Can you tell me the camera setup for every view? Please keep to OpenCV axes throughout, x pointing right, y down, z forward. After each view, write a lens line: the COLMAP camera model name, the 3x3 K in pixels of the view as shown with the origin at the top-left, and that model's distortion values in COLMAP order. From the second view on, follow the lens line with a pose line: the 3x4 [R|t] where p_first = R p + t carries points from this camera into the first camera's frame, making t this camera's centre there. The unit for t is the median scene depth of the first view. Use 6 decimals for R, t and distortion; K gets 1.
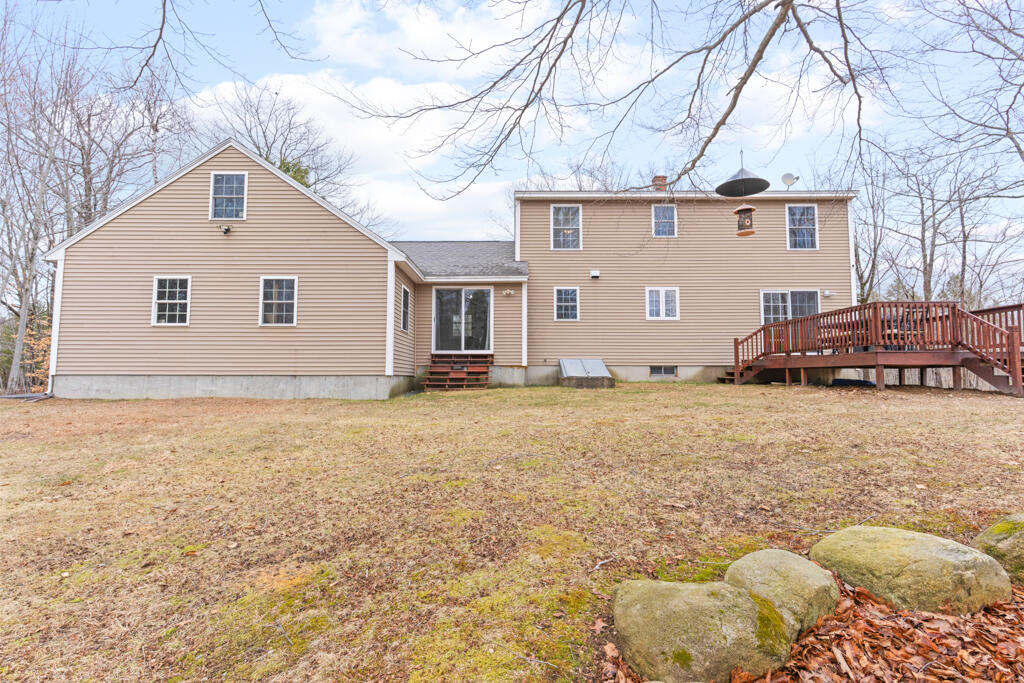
lens RADIAL K [[485.5, 0, 512.2], [0, 485.5, 342.8], [0, 0, 1]] dist [0.002986, 0.001417]
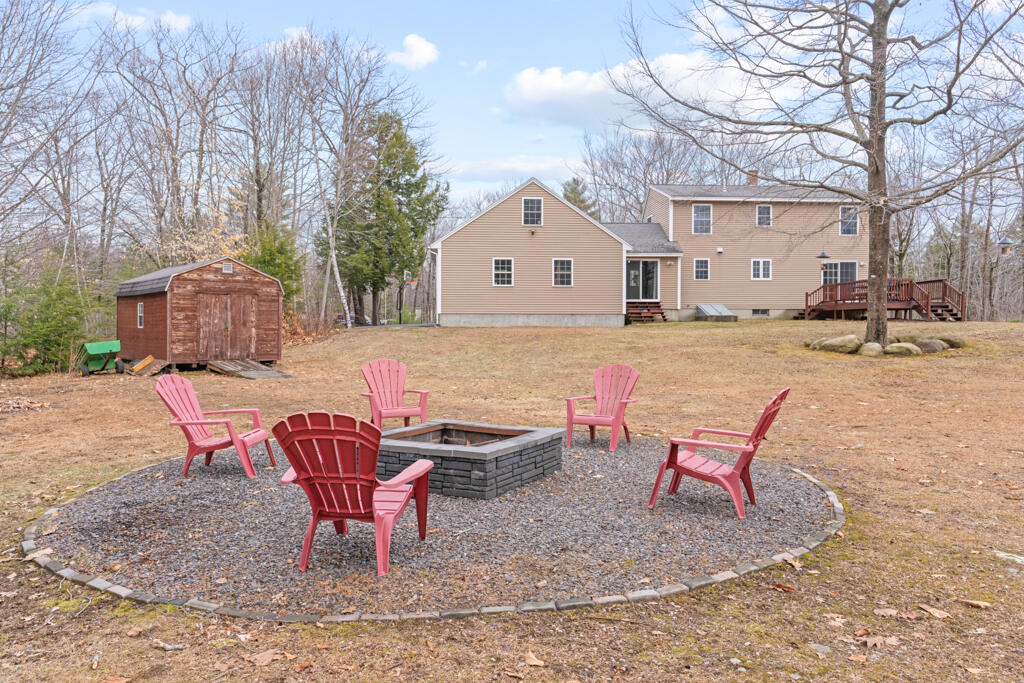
lens RADIAL K [[697.1, 0, 509.3], [0, 697.1, 345.0], [0, 0, 1]] dist [0.005798, -0.000601]
pose [[0.997433, -0.003136, 0.071538, -0.728789], [-0.003740, 0.995396, 0.095778, -0.055086], [-0.071509, -0.095800, 0.992829, -1.320188]]
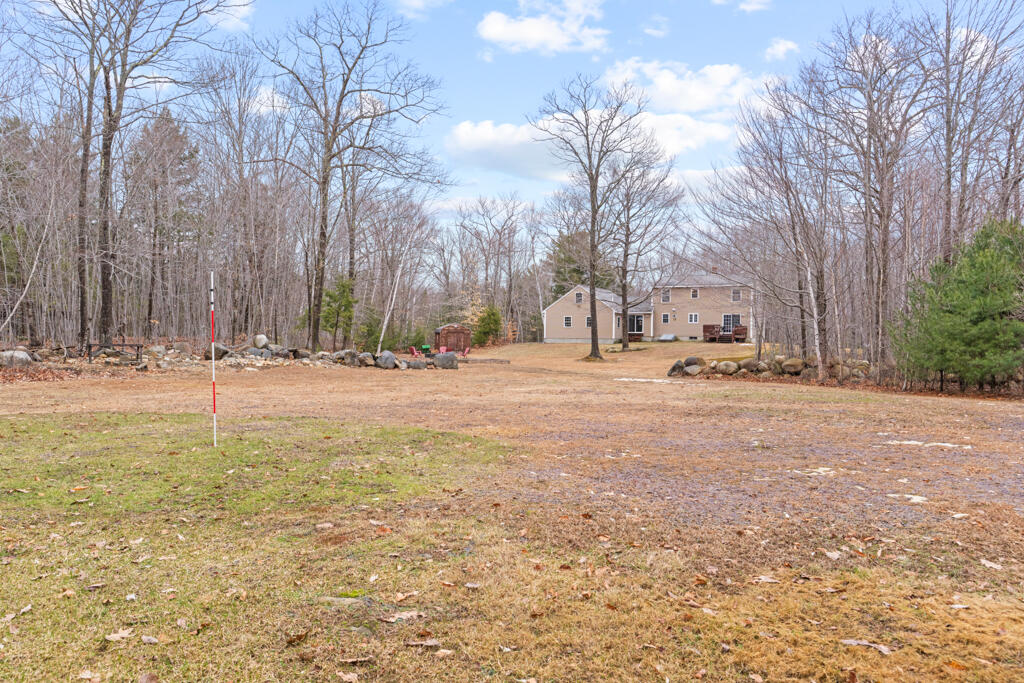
lens RADIAL K [[809.2, 0, 506.0], [0, 809.2, 341.1], [0, 0, 1]] dist [0.013075, 0.004944]
pose [[0.886033, 0.009606, -0.463522, 1.927026], [0.020933, 0.997937, 0.060695, -0.317930], [0.463148, -0.063481, 0.884004, -5.012396]]
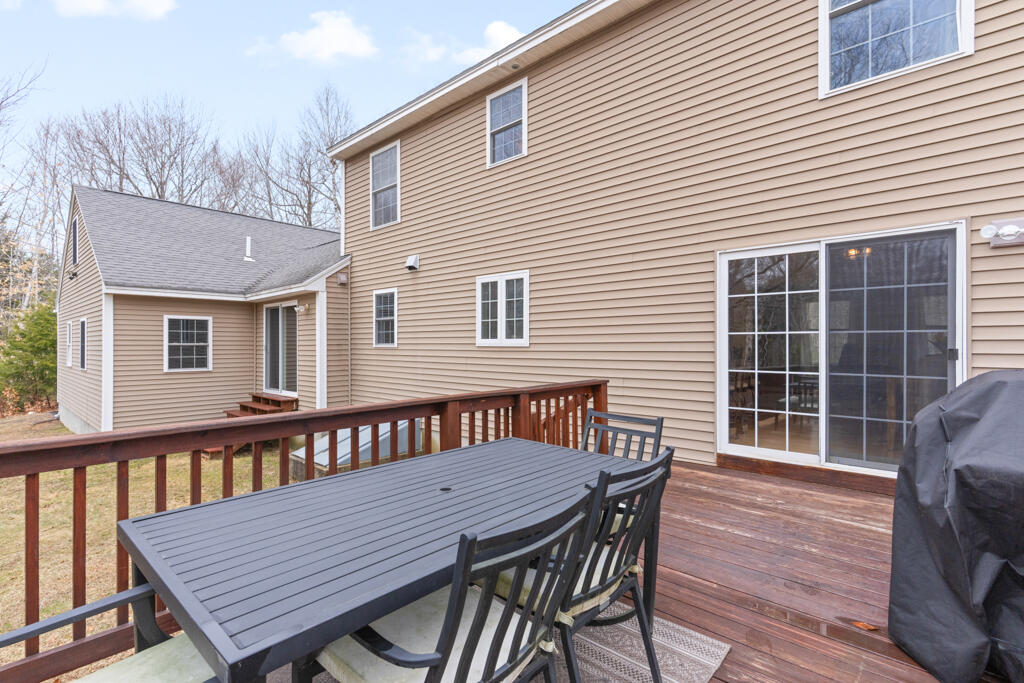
lens RADIAL K [[485.5, 0, 508.4], [0, 485.5, 342.9], [0, 0, 1]] dist [0.002986, 0.001417]
pose [[0.735327, -0.003590, -0.677703, 0.683312], [0.052679, 0.997263, 0.051875, -0.079622], [0.675662, -0.073846, 0.733504, 0.722769]]
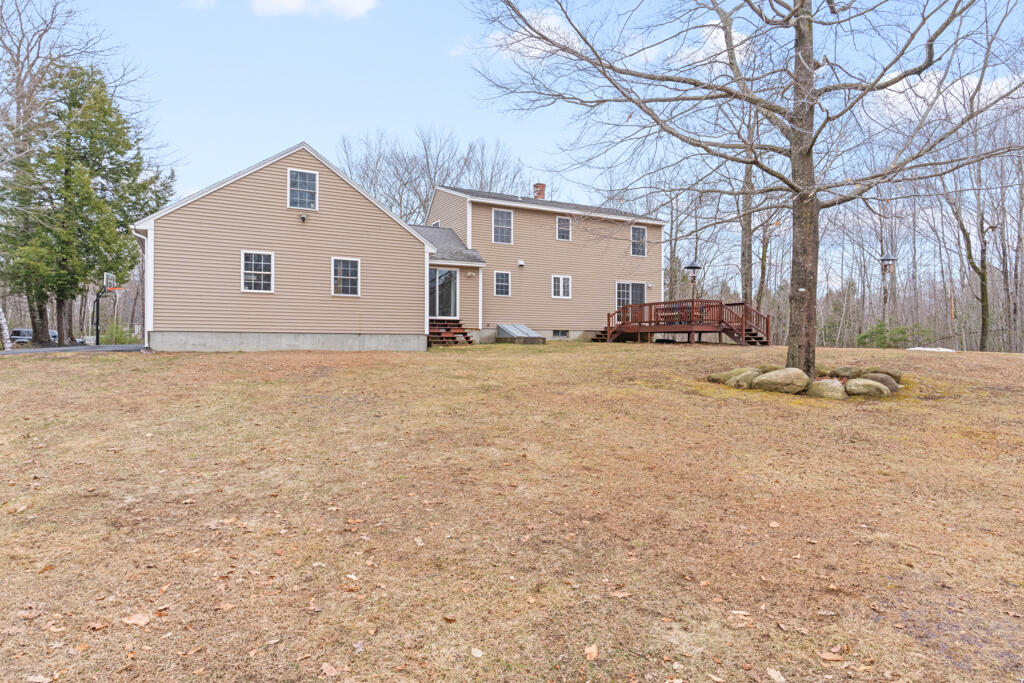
lens RADIAL K [[595.7, 0, 513.5], [0, 595.7, 346.1], [0, 0, 1]] dist [0.001036, -0.002212]
pose [[0.878947, -0.000082, 0.476920, -0.719532], [-0.035622, 0.997195, 0.065821, -0.018425], [-0.475588, -0.074842, 0.876479, -0.541855]]
